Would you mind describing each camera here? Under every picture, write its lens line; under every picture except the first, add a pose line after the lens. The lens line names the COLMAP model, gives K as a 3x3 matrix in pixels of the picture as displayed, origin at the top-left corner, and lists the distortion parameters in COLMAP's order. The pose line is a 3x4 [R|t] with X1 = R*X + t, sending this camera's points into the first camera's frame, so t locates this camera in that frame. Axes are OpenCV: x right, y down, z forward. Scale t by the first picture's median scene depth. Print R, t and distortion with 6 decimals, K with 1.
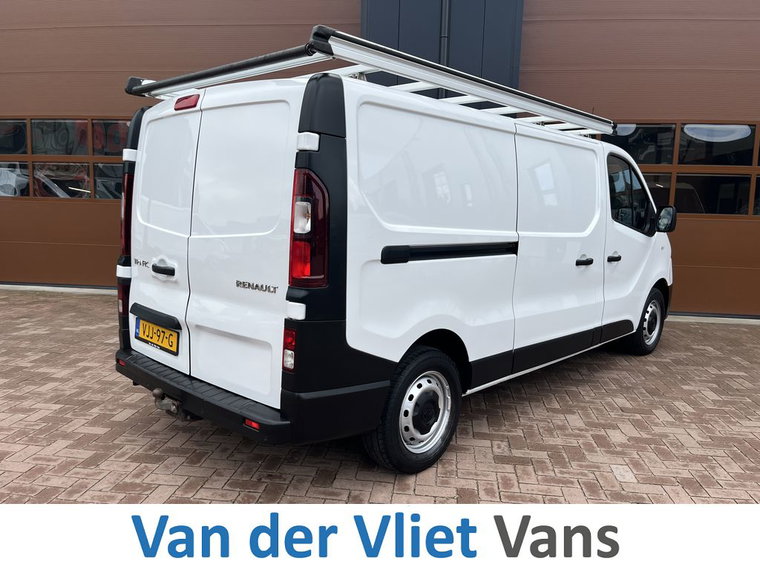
lens RADIAL K [[615.3, 0, 378.4], [0, 615.3, 291.6], [0, 0, 1]] dist [0.069057, -0.121859]
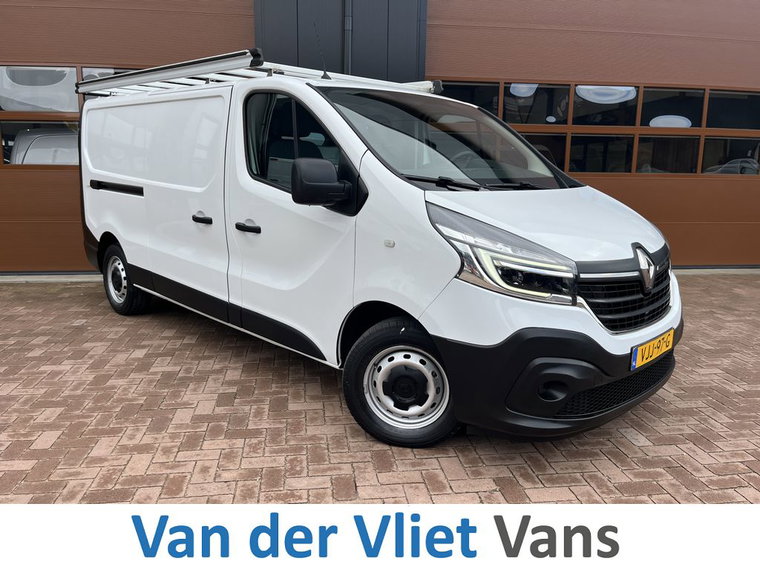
lens RADIAL K [[615.3, 0, 391.9], [0, 615.3, 283.1], [0, 0, 1]] dist [0.069057, -0.121859]
pose [[0.962274, -0.060452, 0.265283, -0.172928], [0.048743, 0.997534, 0.050505, -0.014129], [-0.267682, -0.035669, 0.962847, 0.130589]]
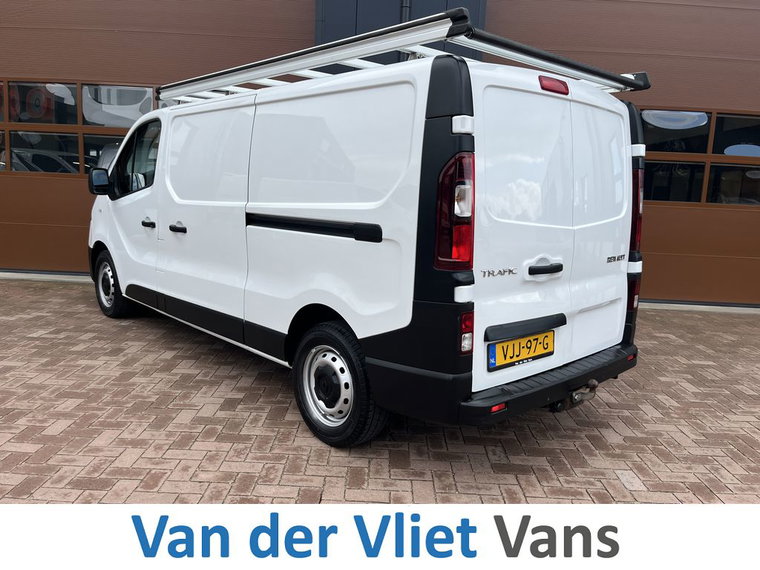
lens RADIAL K [[615.3, 0, 385.0], [0, 615.3, 286.2], [0, 0, 1]] dist [0.069057, -0.121859]
pose [[0.992655, 0.001311, 0.120975, -0.064411], [-0.003858, 0.999776, 0.020822, -0.011710], [-0.120920, -0.021136, 0.992437, 0.100949]]
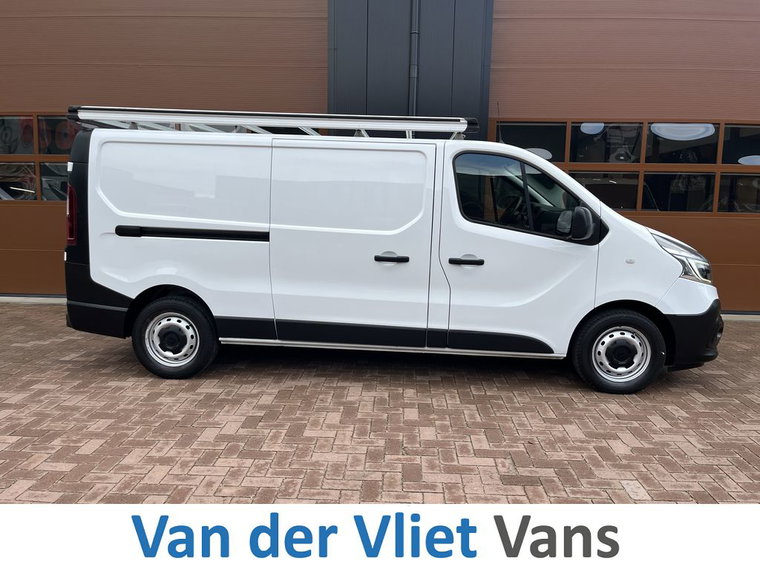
lens RADIAL K [[615.3, 0, 386.1], [0, 615.3, 281.5], [0, 0, 1]] dist [0.069057, -0.121859]
pose [[0.995952, -0.019398, 0.087774, -0.053007], [0.020064, 0.999776, -0.006716, -0.024145], [-0.087624, 0.008450, 0.996118, 0.057475]]
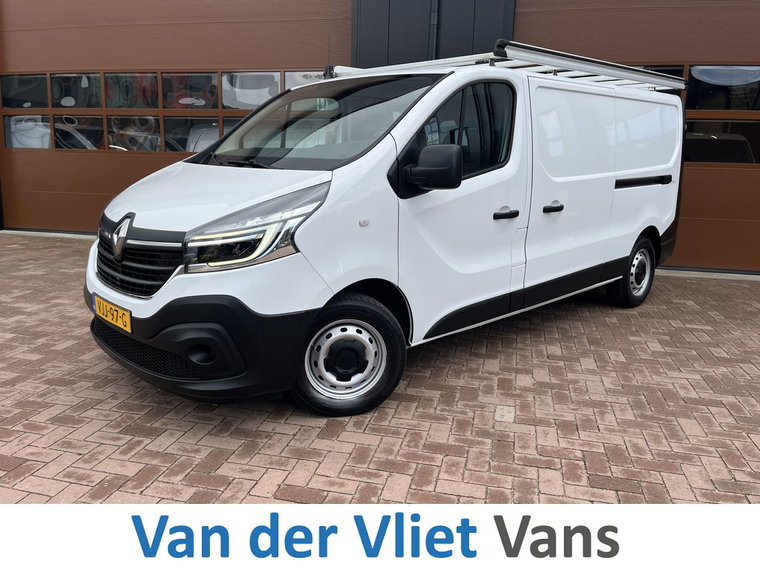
lens RADIAL K [[615.3, 0, 379.5], [0, 615.3, 287.7], [0, 0, 1]] dist [0.069057, -0.121859]
pose [[0.993752, 0.020446, -0.109725, 0.232685], [-0.013643, 0.997958, 0.062397, 0.022034], [0.110777, -0.060510, 0.992002, -0.006198]]
